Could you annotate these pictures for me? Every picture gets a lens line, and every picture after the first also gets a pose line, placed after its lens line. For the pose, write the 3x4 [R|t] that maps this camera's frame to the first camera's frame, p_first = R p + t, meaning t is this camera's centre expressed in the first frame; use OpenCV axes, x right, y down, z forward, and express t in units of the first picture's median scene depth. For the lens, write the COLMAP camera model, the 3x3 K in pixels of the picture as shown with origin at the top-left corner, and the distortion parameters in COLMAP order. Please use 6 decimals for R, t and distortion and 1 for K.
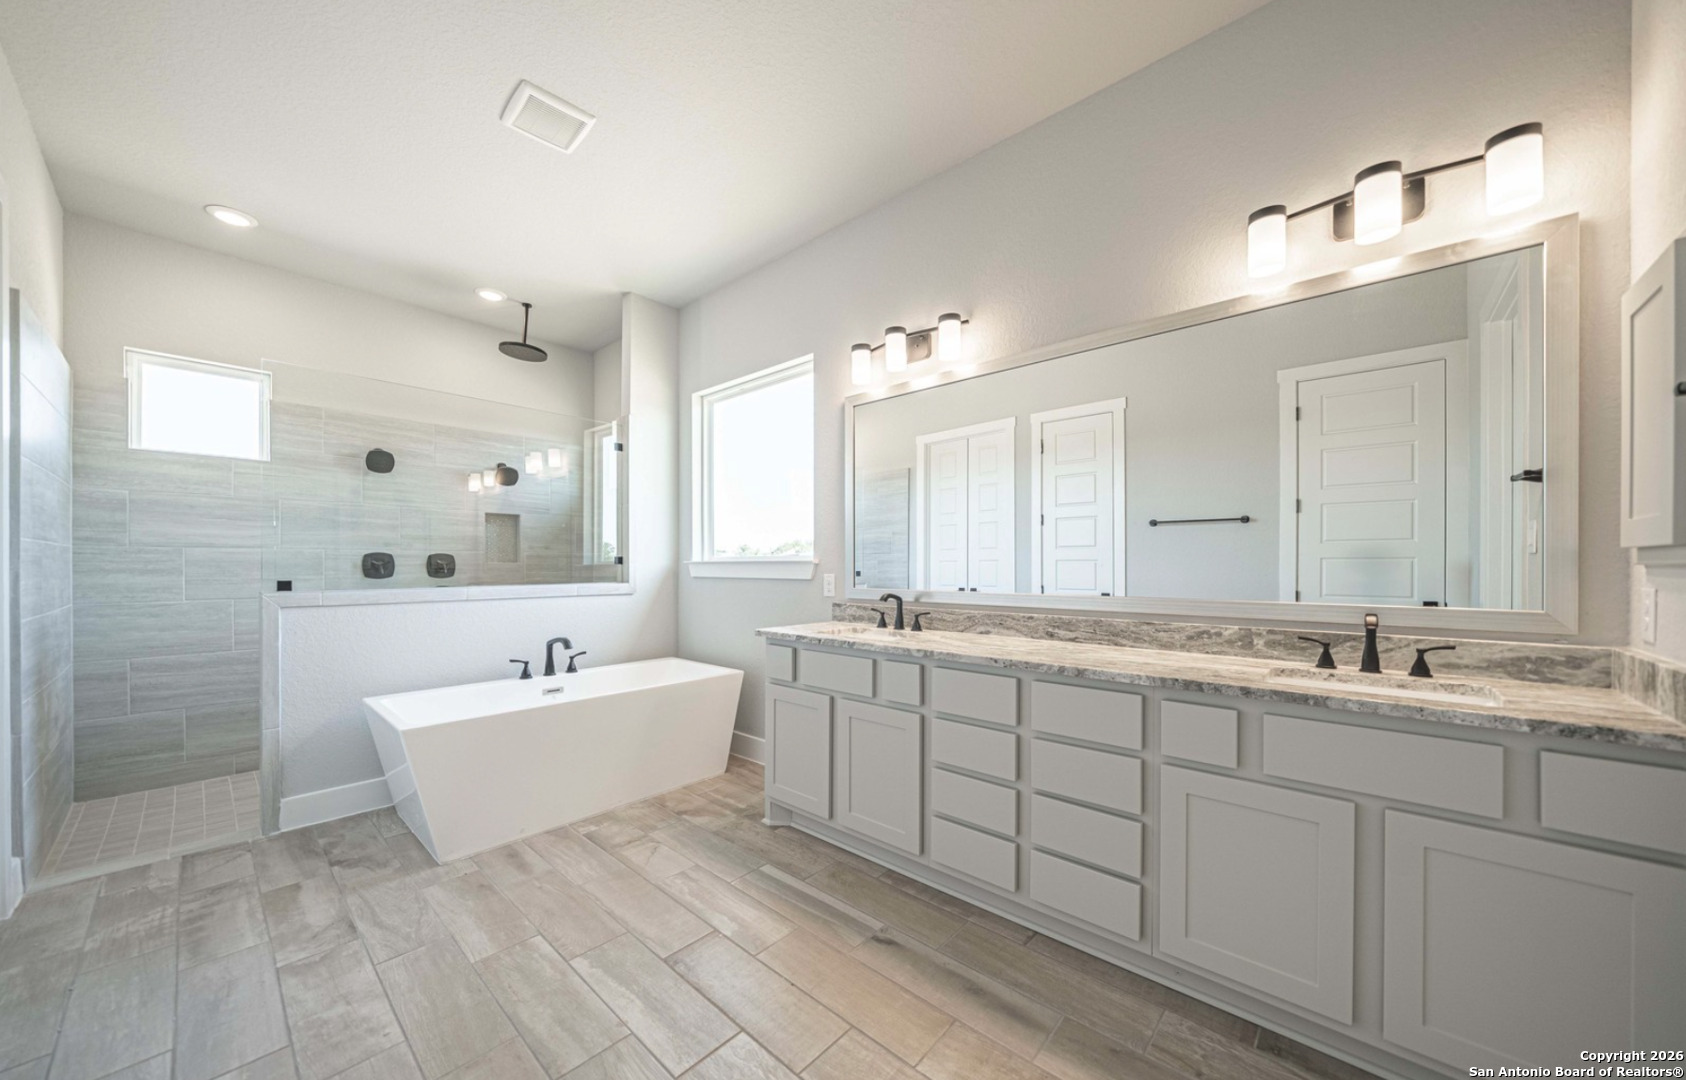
lens RADIAL K [[603.9, 0, 847.8], [0, 603.9, 555.8], [0, 0, 1]] dist [-0.002797, -0.000189]
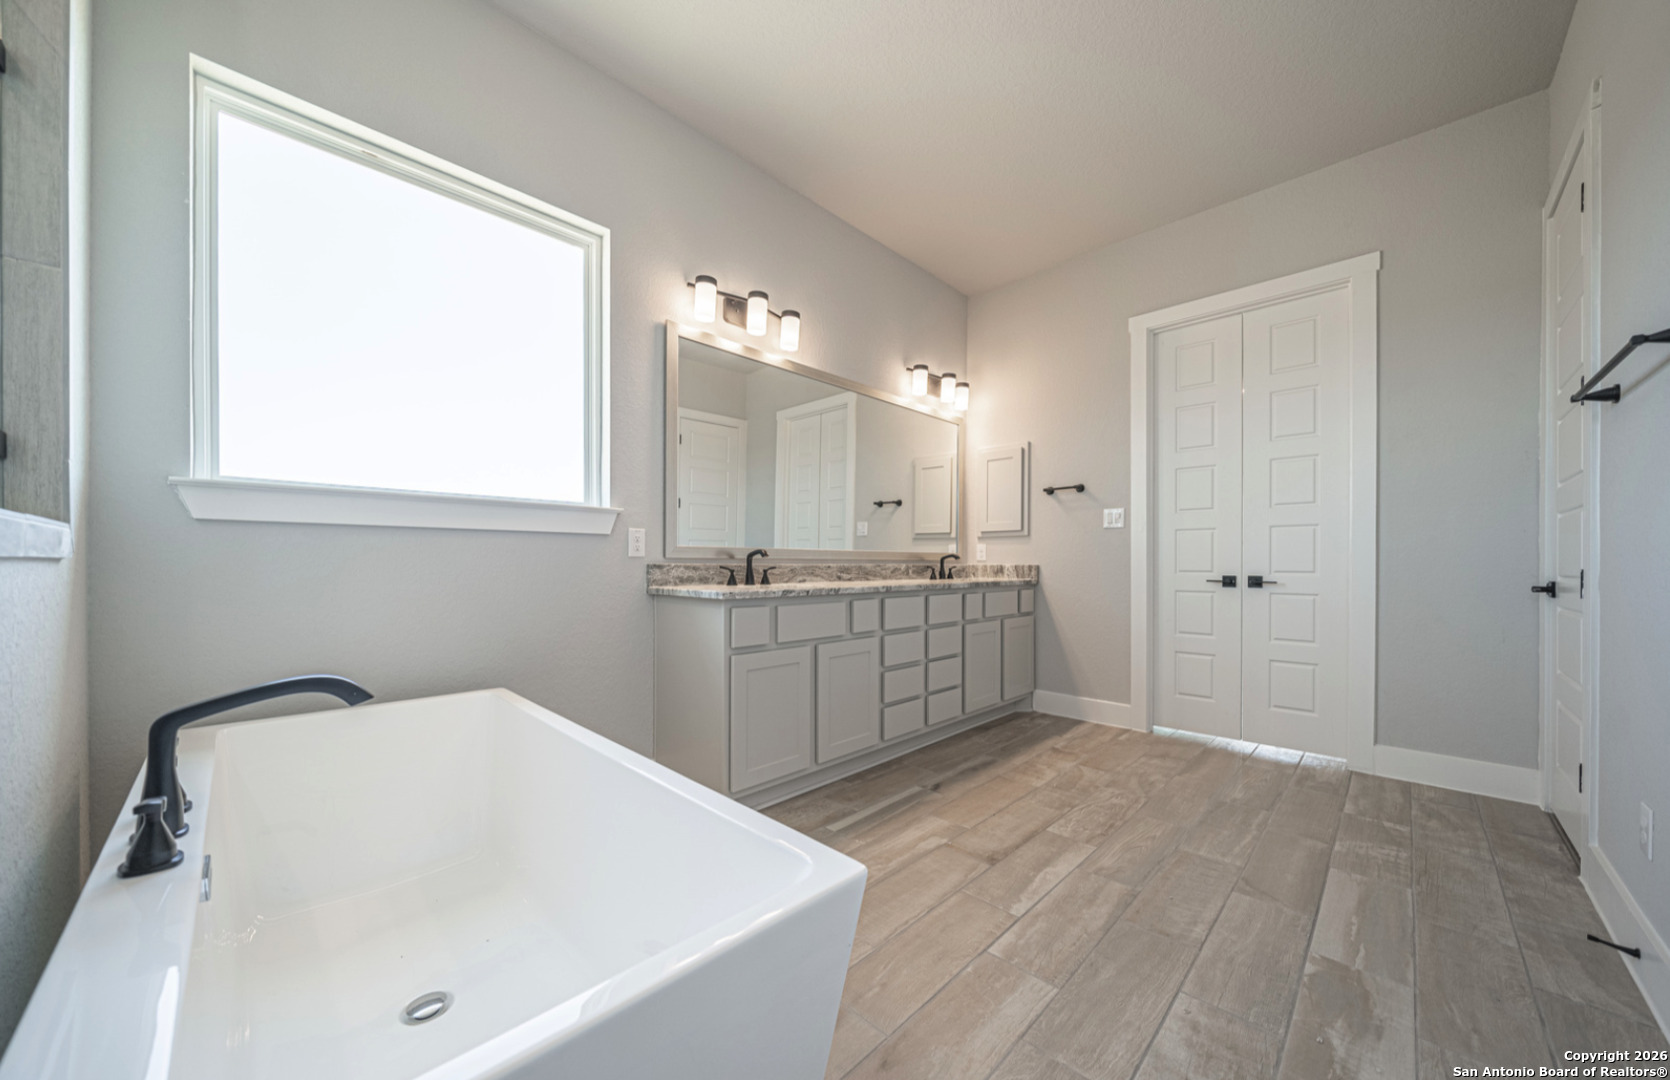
lens RADIAL K [[584.2, 0, 837.8], [0, 584.2, 557.8], [0, 0, 1]] dist [-0.002953, -0.000019]
pose [[0.025771, 0.010172, 0.999616, -1.221446], [-0.015702, 0.999829, -0.009769, 0.111734], [-0.999545, -0.015444, 0.025926, 1.117963]]
